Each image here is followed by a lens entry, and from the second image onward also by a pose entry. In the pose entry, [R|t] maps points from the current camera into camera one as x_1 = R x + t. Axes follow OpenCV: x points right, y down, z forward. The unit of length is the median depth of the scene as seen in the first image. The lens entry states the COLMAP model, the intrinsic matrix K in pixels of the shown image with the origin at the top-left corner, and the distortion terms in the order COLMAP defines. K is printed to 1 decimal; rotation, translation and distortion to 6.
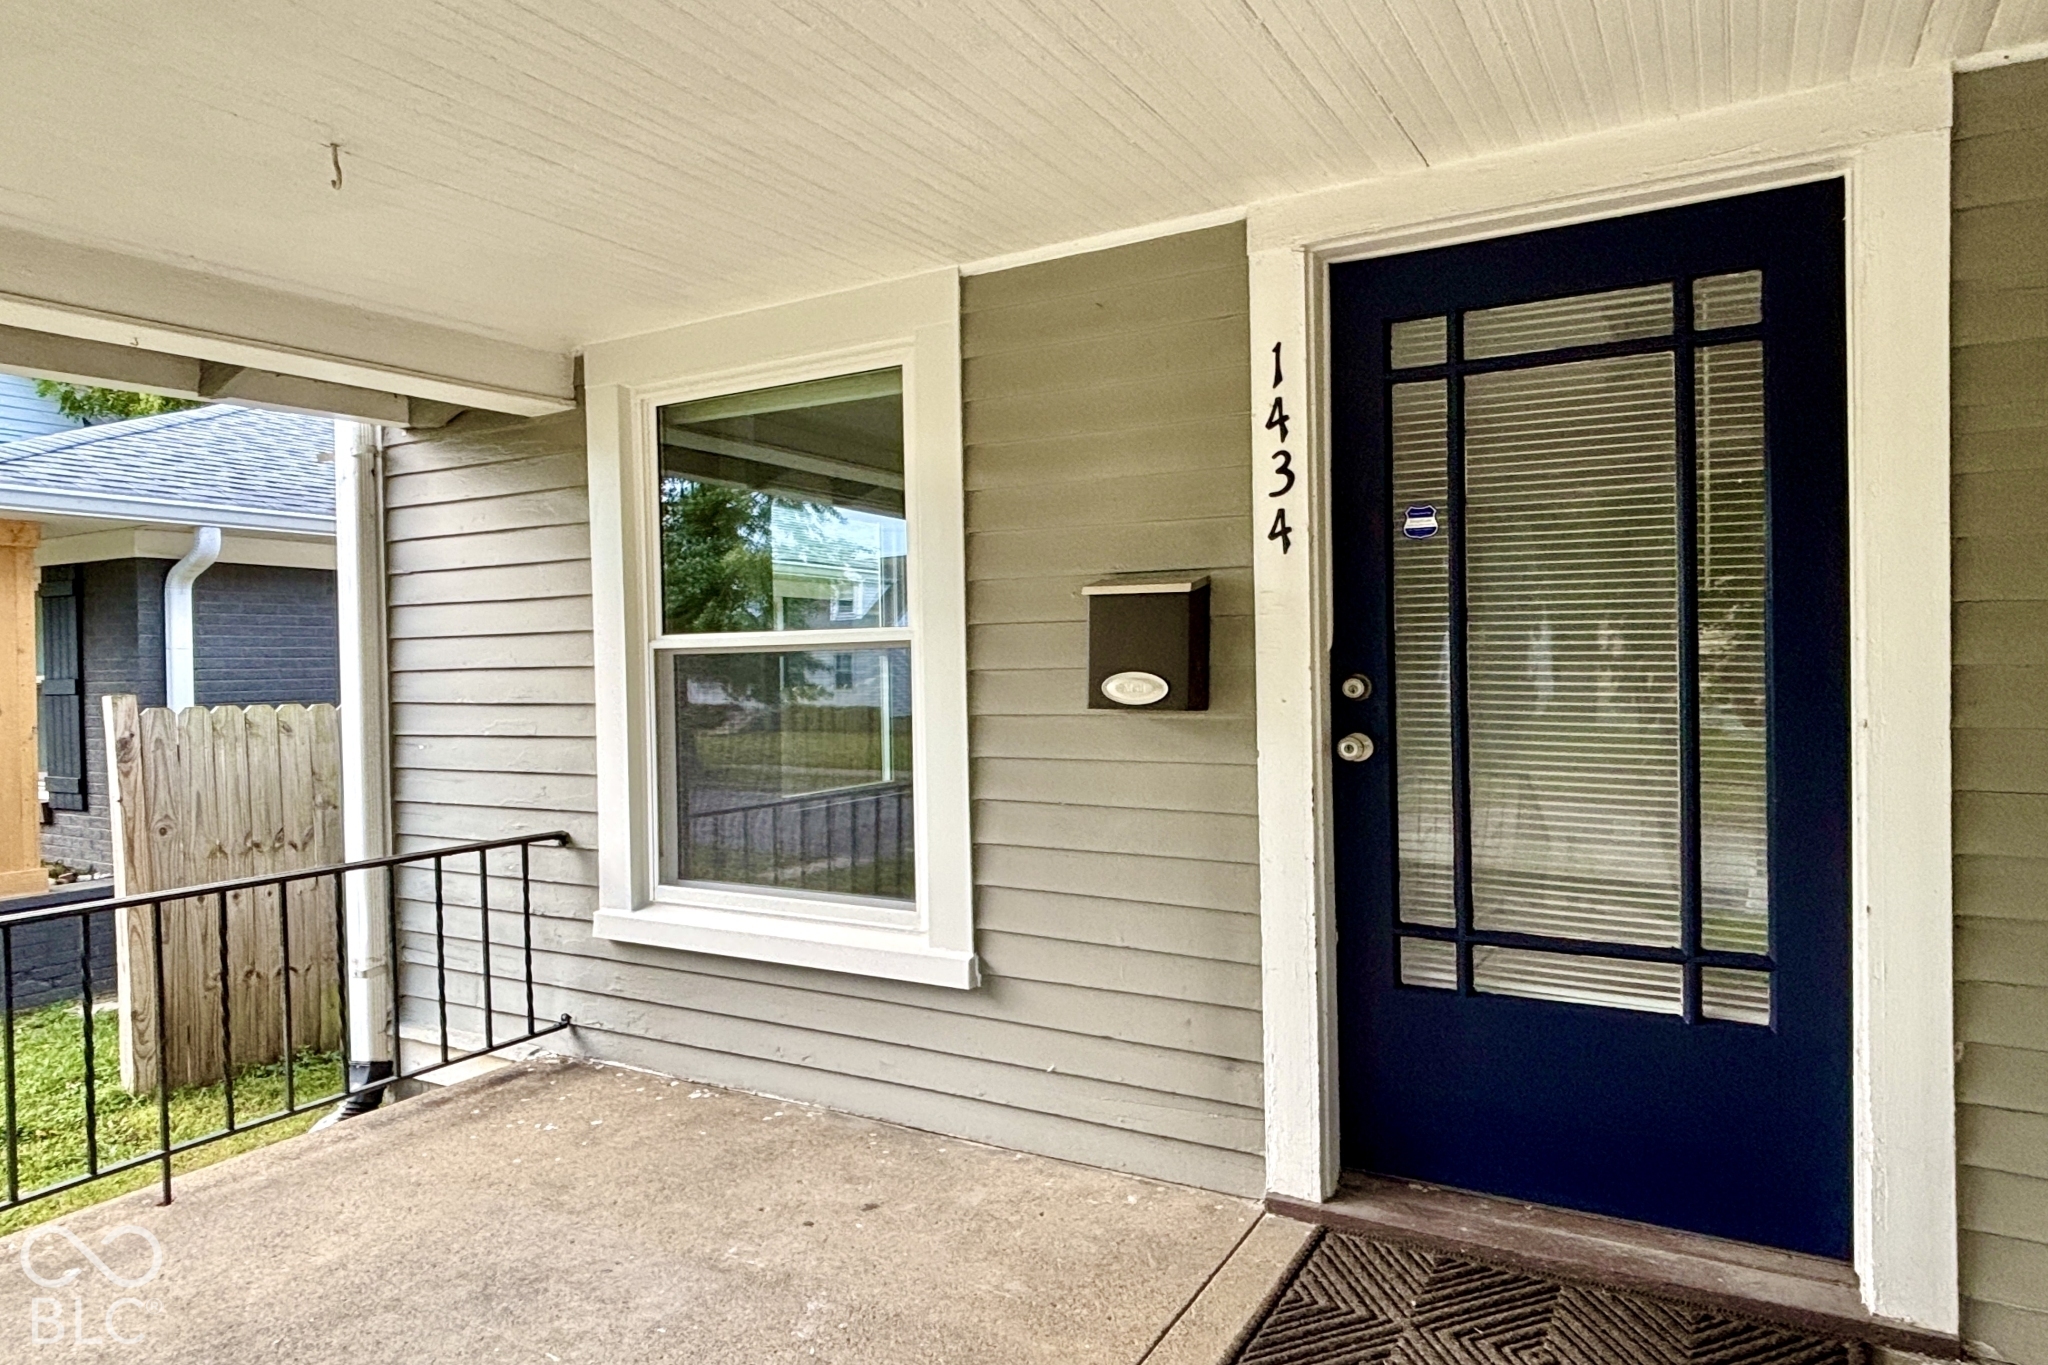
lens RADIAL K [[1245.6, 0, 1024.0], [0, 1245.6, 682.5], [0, 0, 1]] dist [0.046485, -0.000551]
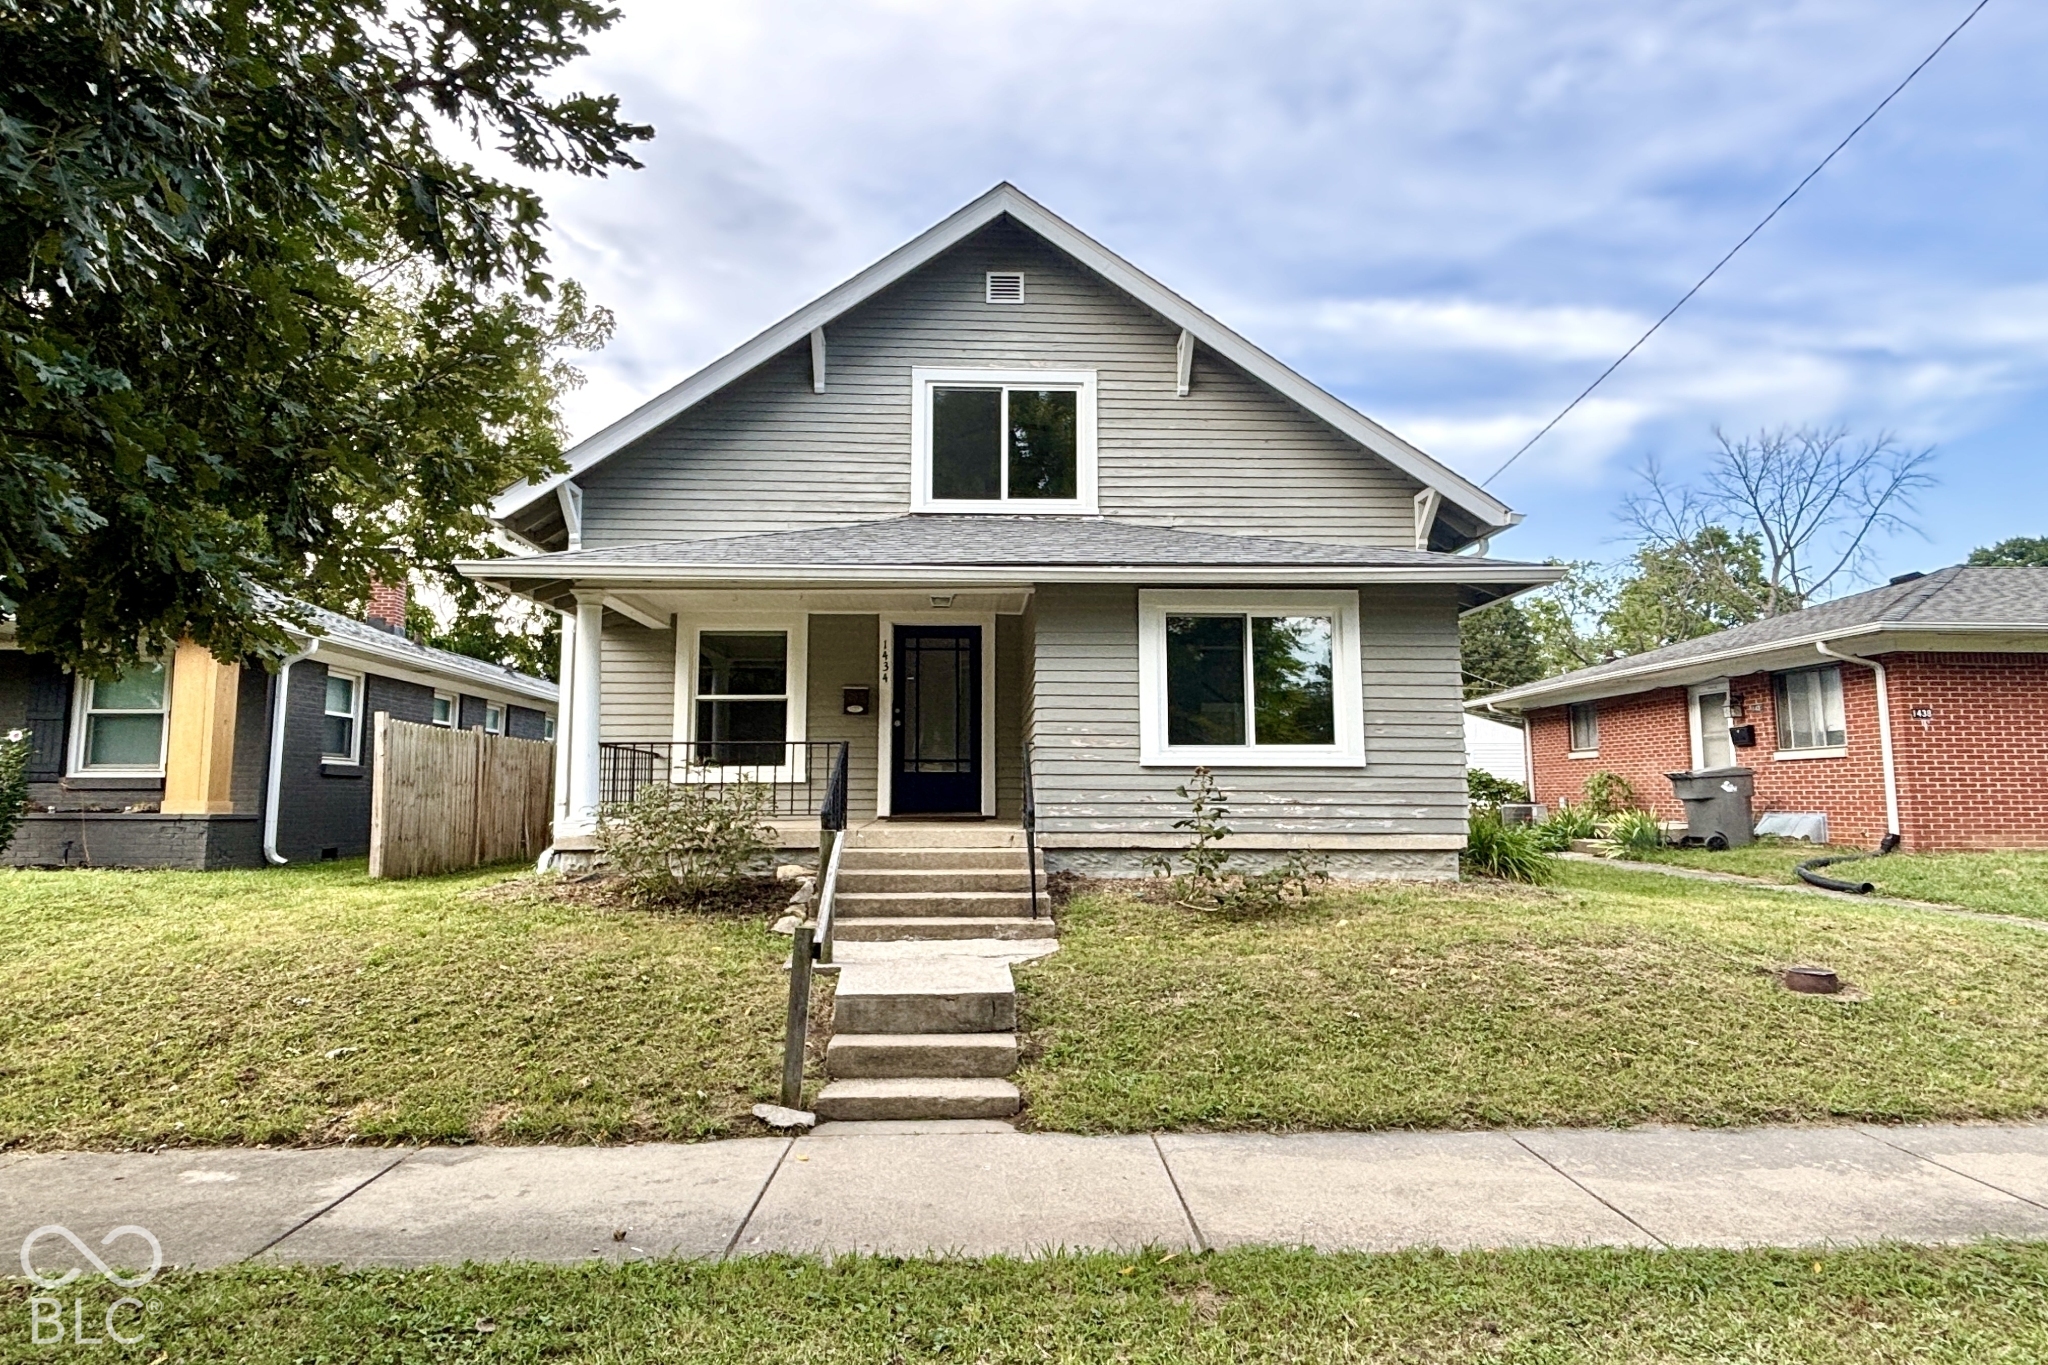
lens RADIAL K [[1245.6, 0, 1024.0], [0, 1245.6, 682.5], [0, 0, 1]] dist [0.046485, -0.000551]
pose [[0.847808, 0.069210, 0.525767, -1.872688], [-0.004934, 0.992434, -0.122684, 0.484667], [-0.530280, 0.101419, 0.841735, -3.344200]]
